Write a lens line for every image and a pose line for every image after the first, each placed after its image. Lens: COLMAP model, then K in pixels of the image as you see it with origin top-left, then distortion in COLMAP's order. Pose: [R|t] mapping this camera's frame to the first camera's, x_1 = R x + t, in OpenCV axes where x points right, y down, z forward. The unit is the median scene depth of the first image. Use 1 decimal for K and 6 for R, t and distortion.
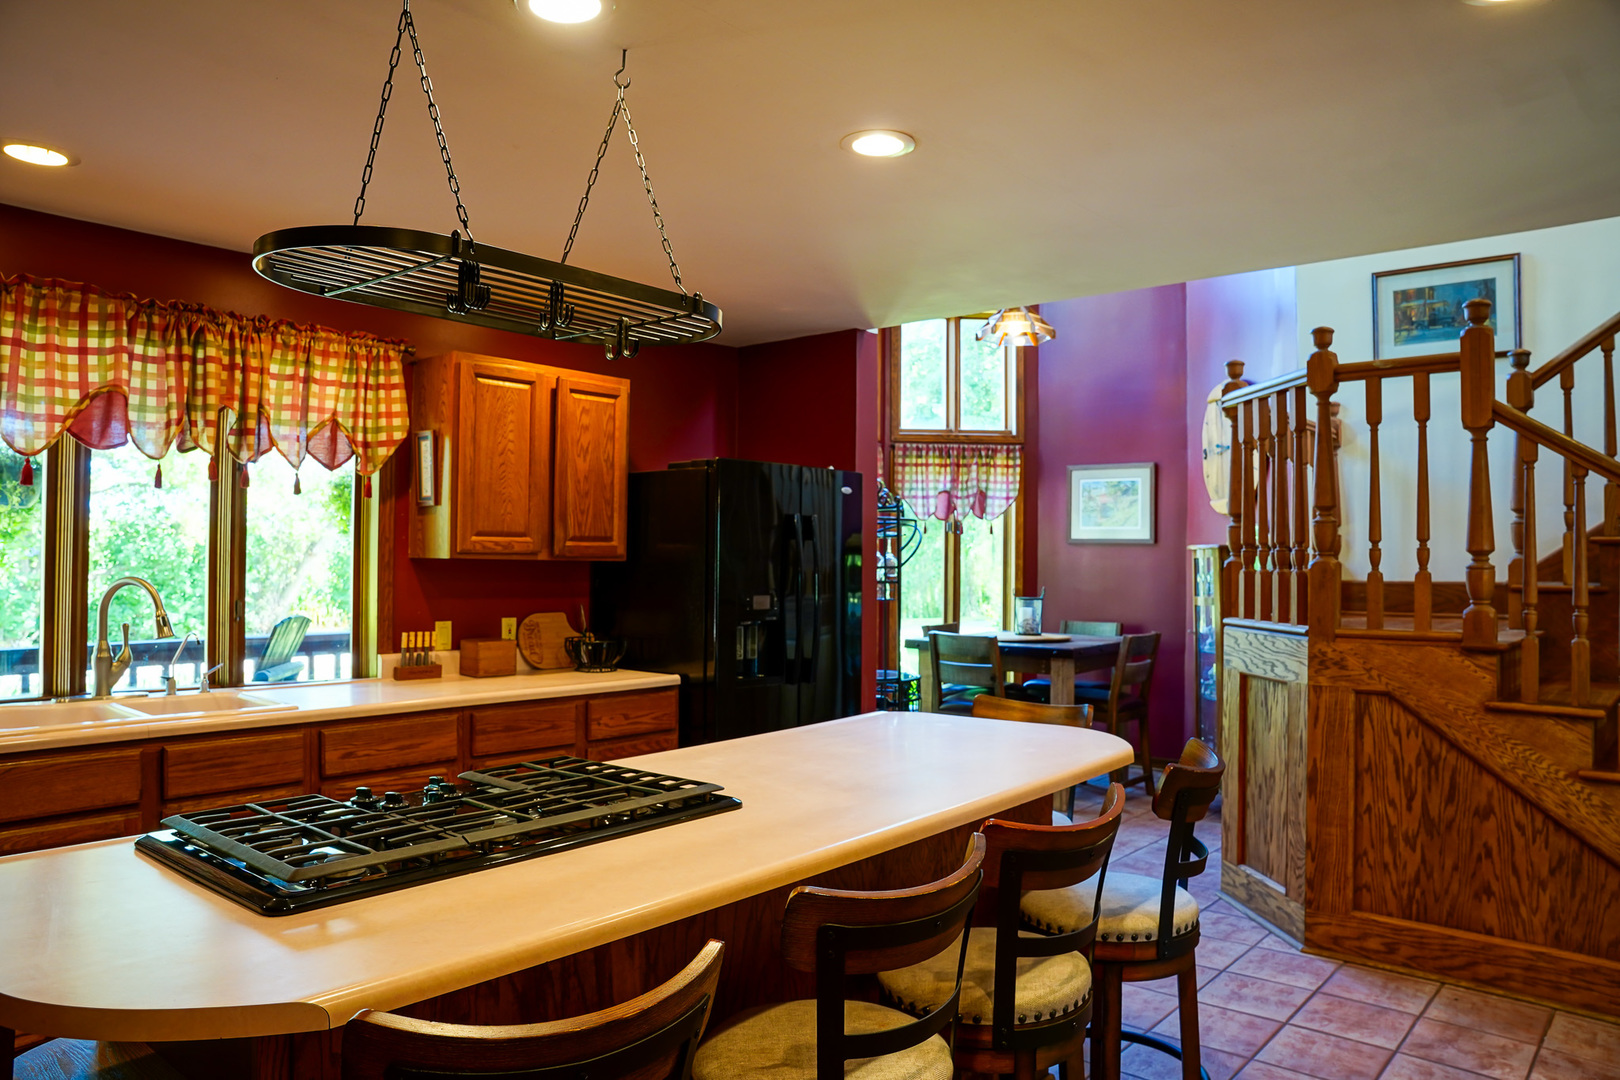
lens RADIAL K [[1117.8, 0, 814.0], [0, 1117.8, 543.0], [0, 0, 1]] dist [-0.062670, 0.006068]
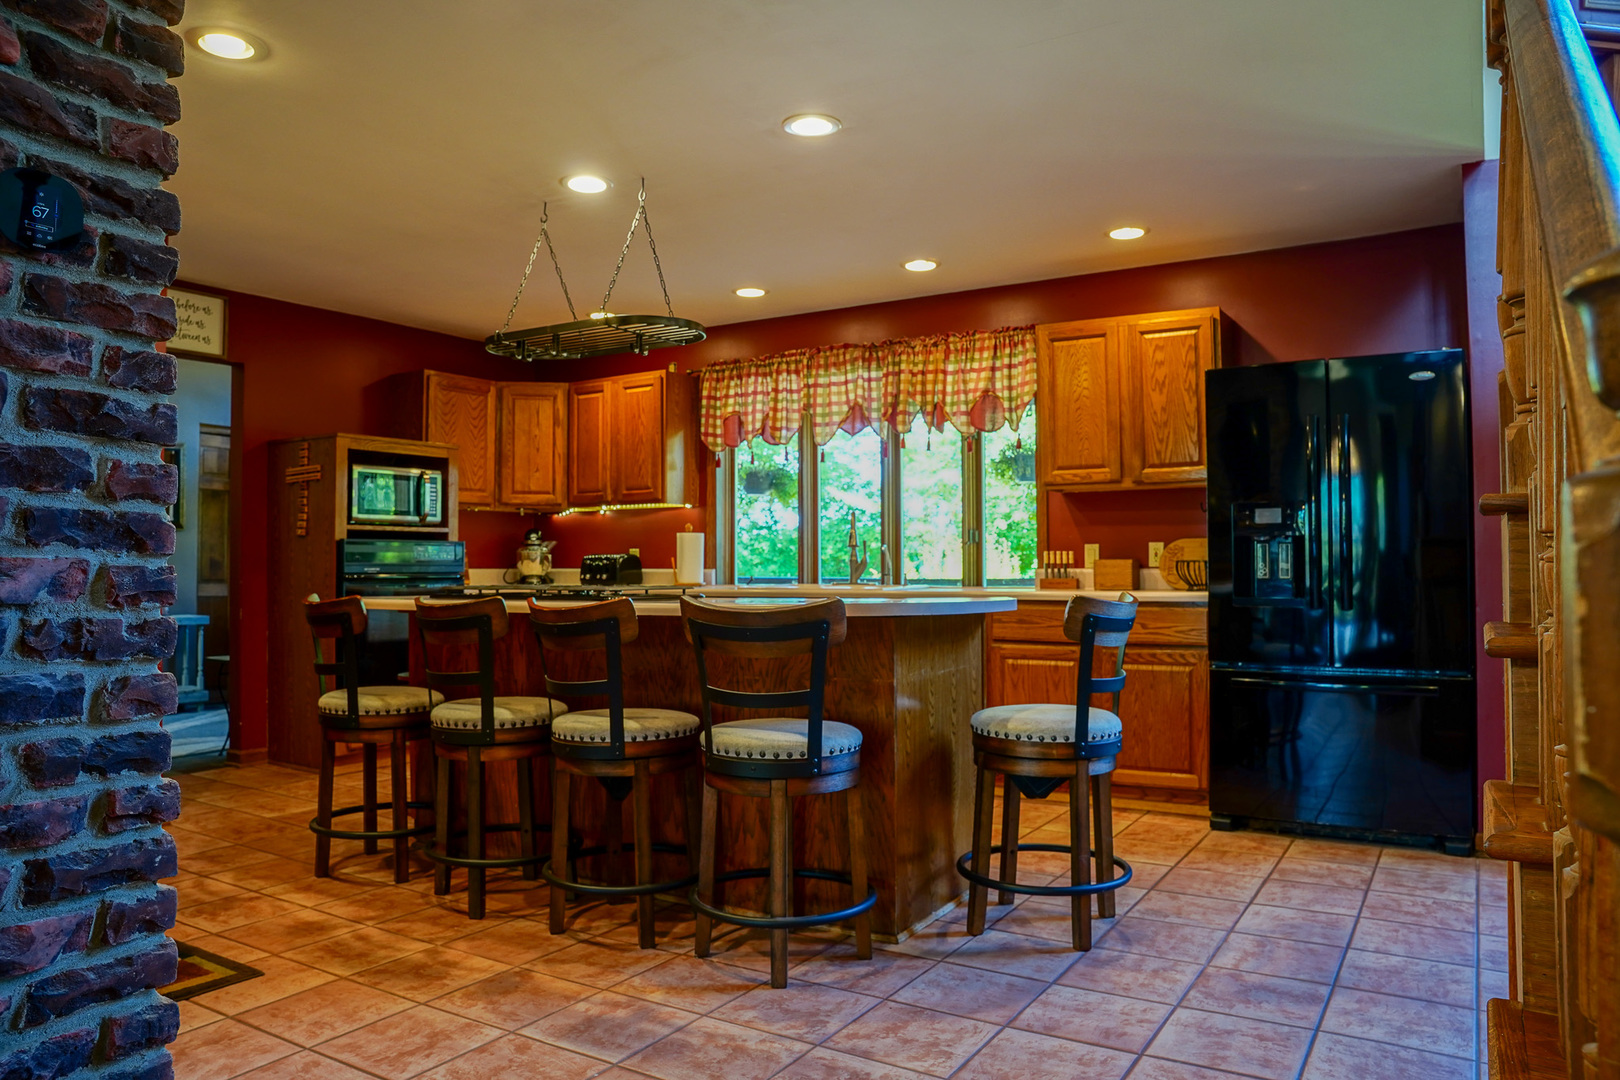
lens RADIAL K [[1117.8, 0, 806.3], [0, 1117.8, 537.8], [0, 0, 1]] dist [-0.062670, 0.006068]
pose [[0.141790, -0.032958, -0.989348, 0.856276], [0.014358, 0.999409, -0.031235, 0.100832], [0.989793, -0.009776, 0.142179, 0.538570]]
